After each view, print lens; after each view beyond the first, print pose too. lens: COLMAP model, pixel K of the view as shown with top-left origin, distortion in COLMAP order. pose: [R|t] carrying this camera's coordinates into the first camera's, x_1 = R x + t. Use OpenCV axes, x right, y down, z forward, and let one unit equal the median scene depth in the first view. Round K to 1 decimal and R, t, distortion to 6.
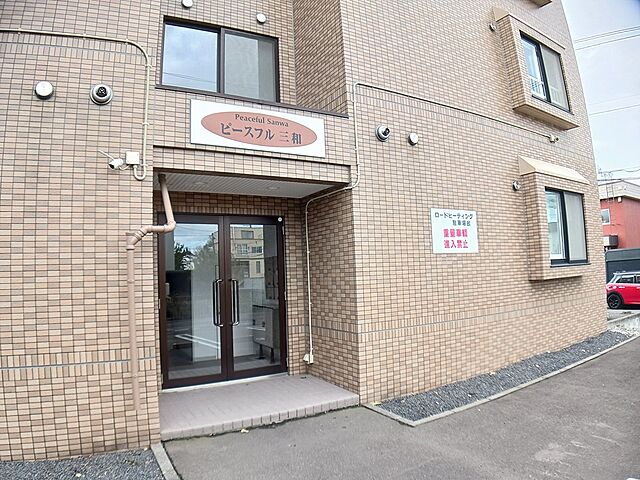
lens RADIAL K [[428.3, 0, 320.0], [0, 428.3, 240.0], [0, 0, 1]] dist [-0.182635, 0.001151]
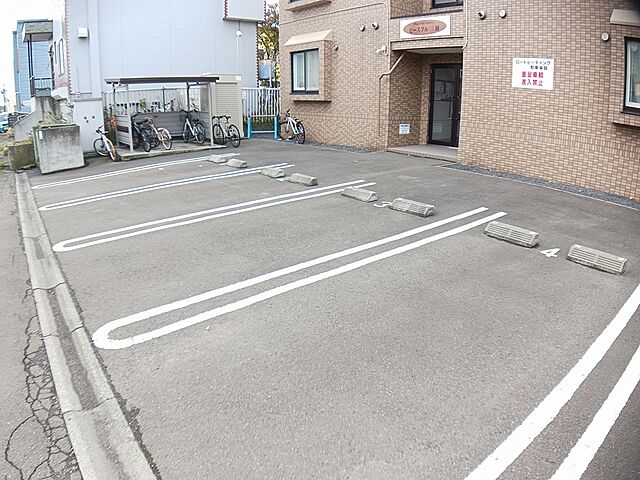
lens RADIAL K [[428.3, 0, 320.0], [0, 428.3, 240.0], [0, 0, 1]] dist [-0.182635, 0.001151]
pose [[0.142286, 0.368945, -0.918496, 1.683376], [0.076526, 0.921059, 0.381830, -0.063302], [0.986863, -0.124618, 0.102820, 0.085129]]
